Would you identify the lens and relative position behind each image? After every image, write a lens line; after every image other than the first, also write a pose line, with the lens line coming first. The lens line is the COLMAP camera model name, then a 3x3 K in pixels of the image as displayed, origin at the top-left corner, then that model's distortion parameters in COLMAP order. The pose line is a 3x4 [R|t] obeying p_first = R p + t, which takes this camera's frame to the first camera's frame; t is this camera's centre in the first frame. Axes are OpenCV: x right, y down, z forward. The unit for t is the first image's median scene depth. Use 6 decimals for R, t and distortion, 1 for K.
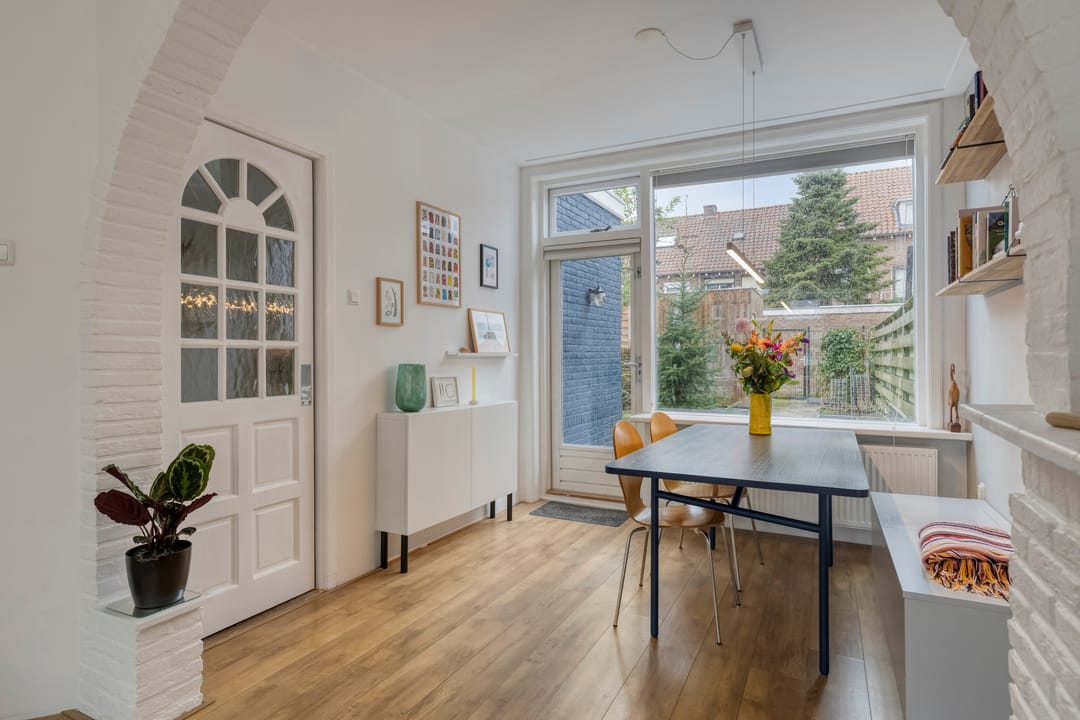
lens RADIAL K [[588.0, 0, 538.3], [0, 588.0, 352.8], [0, 0, 1]] dist [0.014200, -0.000663]
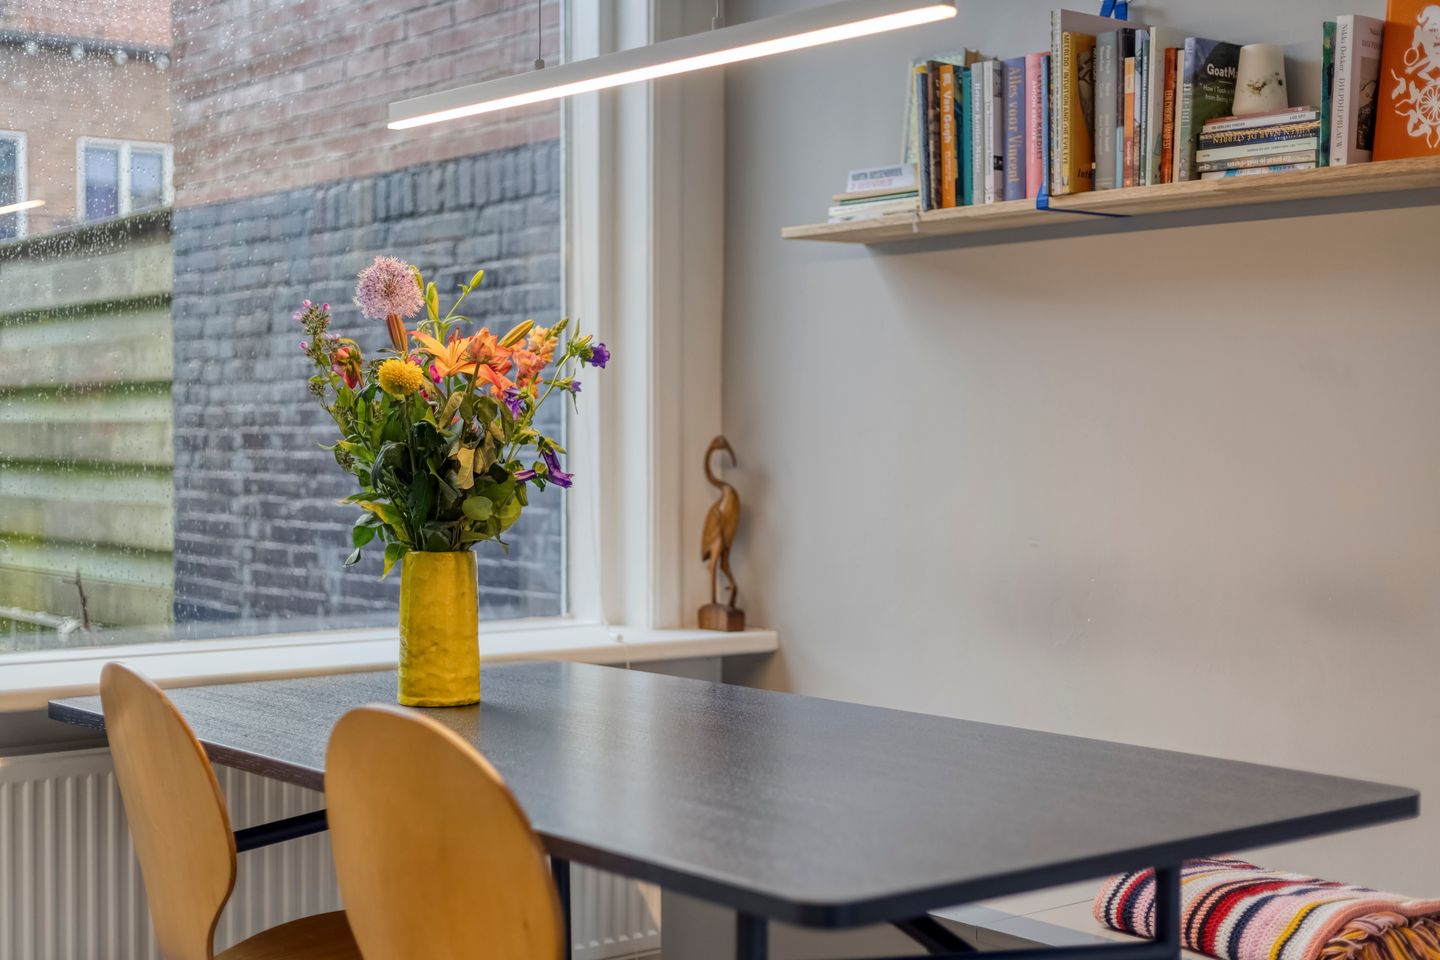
lens RADIAL K [[2088.6, 0, 724.6], [0, 2088.6, 486.6], [0, 0, 1]] dist [0.004726, 0.000000]
pose [[0.422798, -0.025220, 0.905873, -0.208591], [-0.009006, 0.999446, 0.032028, 0.004664], [-0.906179, -0.021700, 0.422337, 0.245241]]
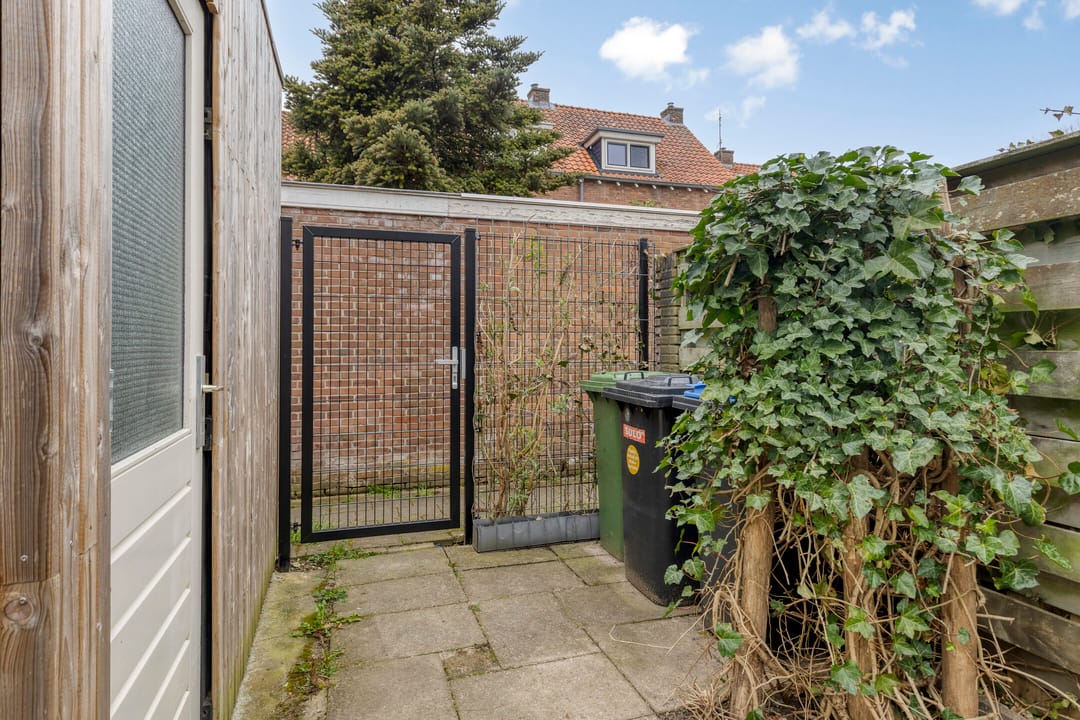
lens RADIAL K [[595.0, 0, 541.3], [0, 595.0, 343.9], [0, 0, 1]] dist [0.007196, -0.001920]
pose [[0.721394, 0.003532, 0.692516, 0.721162], [-0.005036, 0.999987, 0.000146, 0.011373], [-0.692507, -0.003592, 0.721402, 1.857507]]
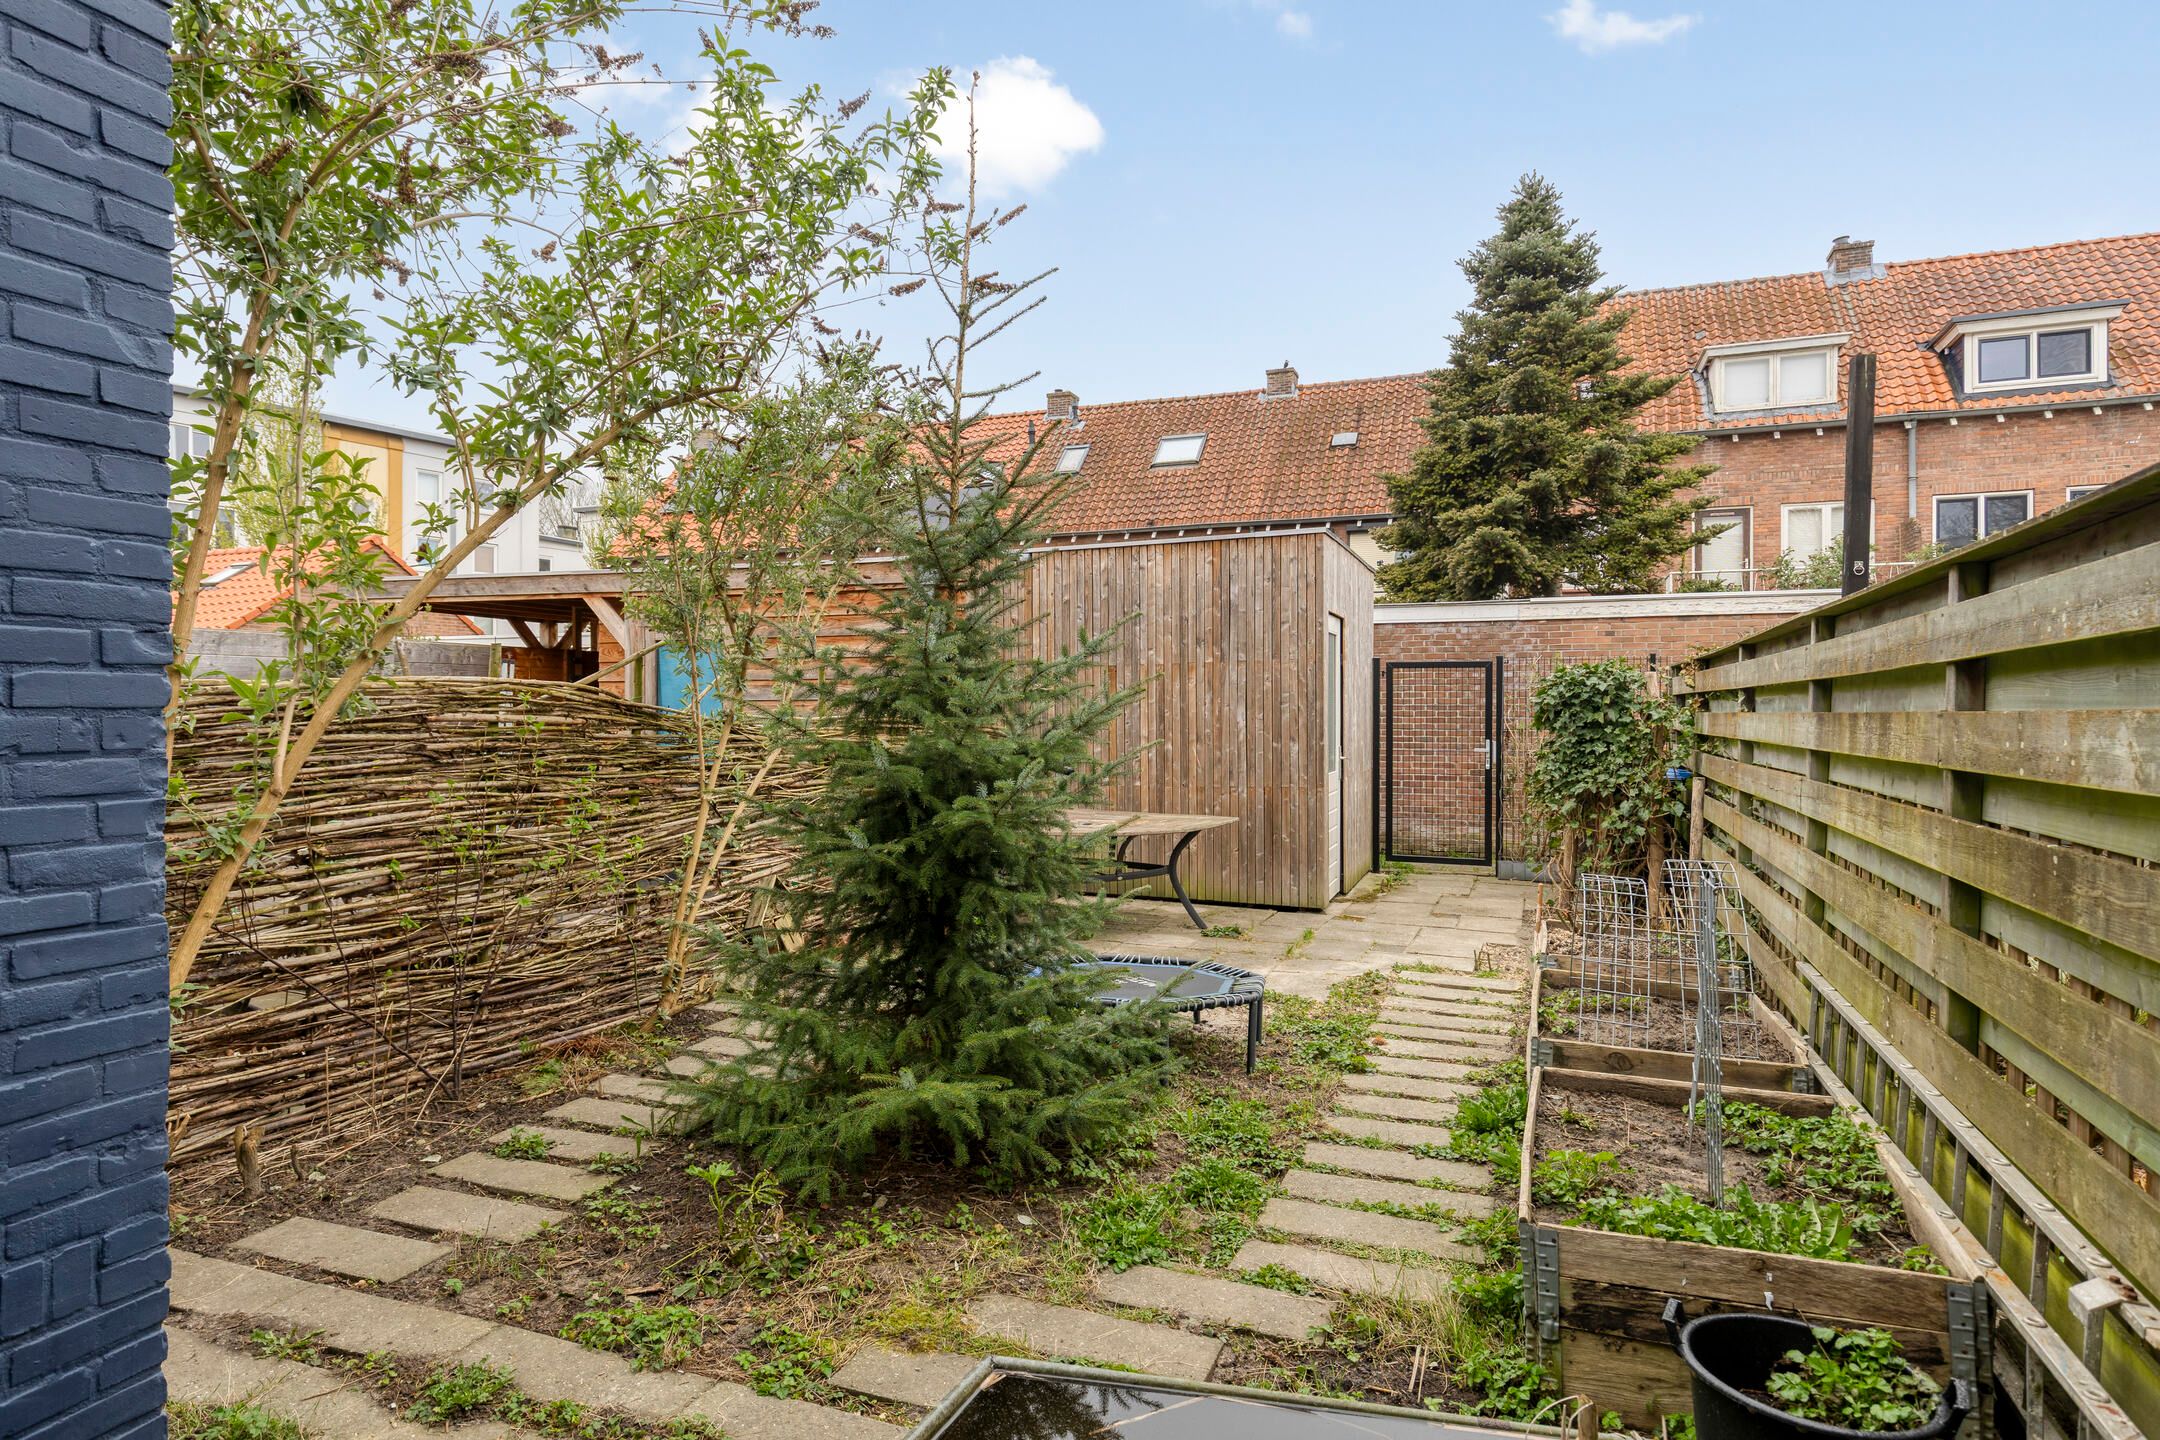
lens RADIAL K [[1190.0, 0, 1054.5], [0, 1190.0, 699.3], [0, 0, 1]] dist [0.007196, -0.001920]
pose [[0.997619, 0.006139, 0.068688, 0.354854], [-0.006106, 0.999981, -0.000683, -0.034880], [-0.068691, 0.000262, 0.997638, 0.752495]]
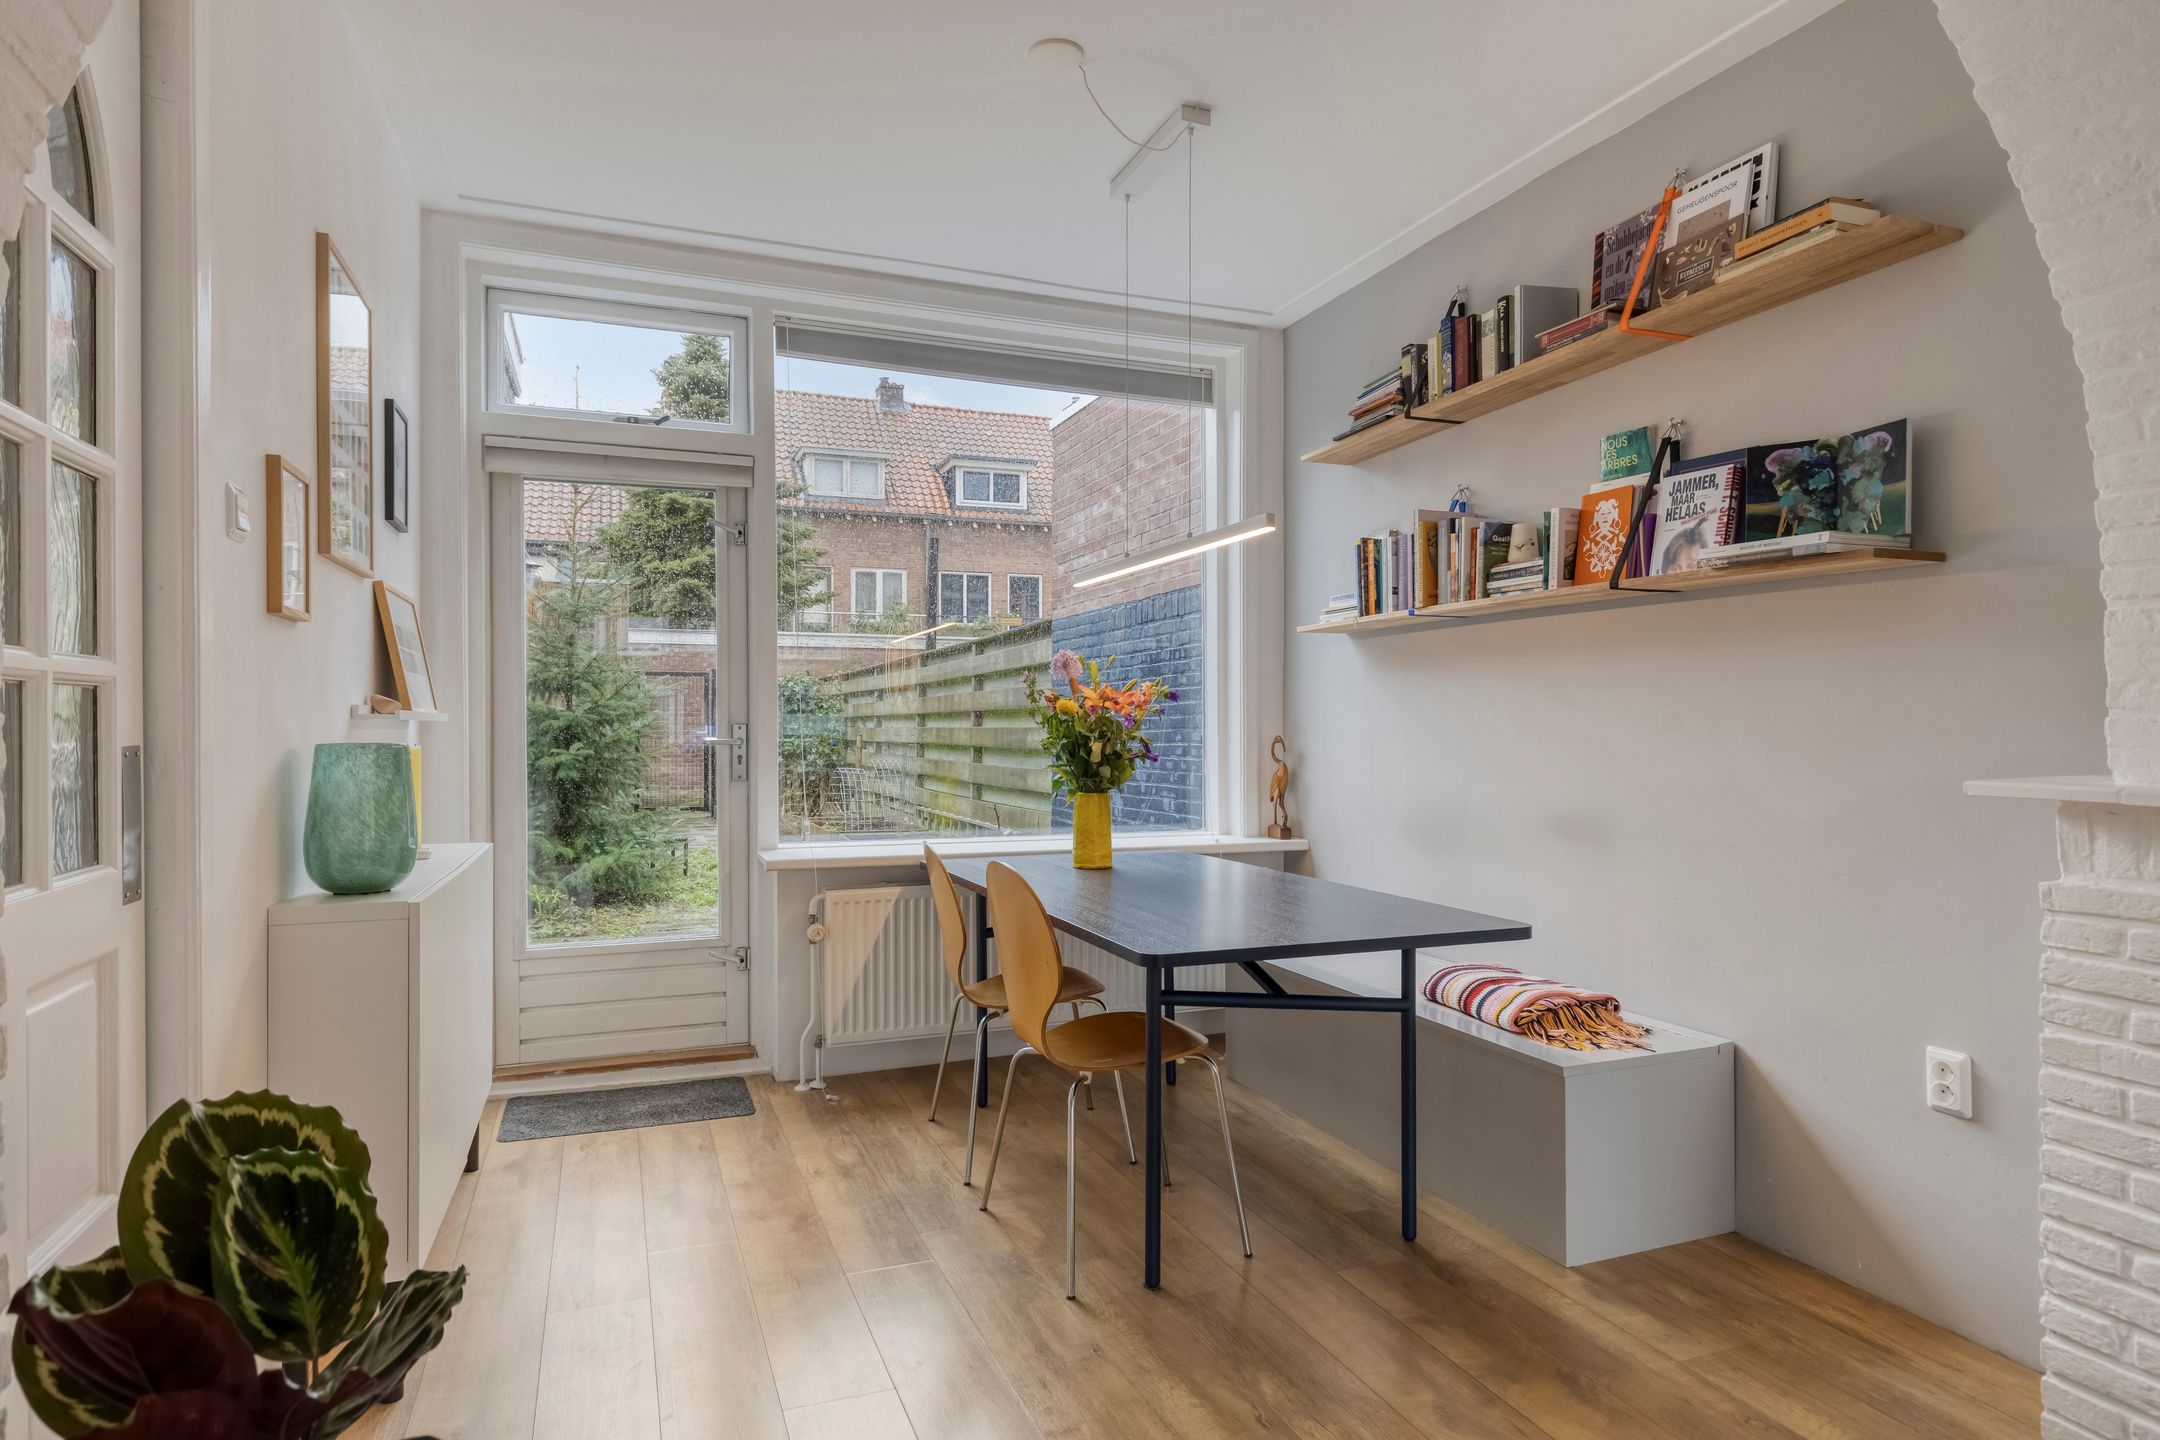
lens RADIAL K [[1190.0, 0, 1086.7], [0, 1190.0, 723.5], [0, 0, 1]] dist [0.007196, -0.001920]
pose [[0.671644, 0.002925, 0.740868, -0.216088], [-0.005457, 0.999985, 0.000999, 0.002541], [-0.740854, -0.004714, 0.671650, 0.137935]]
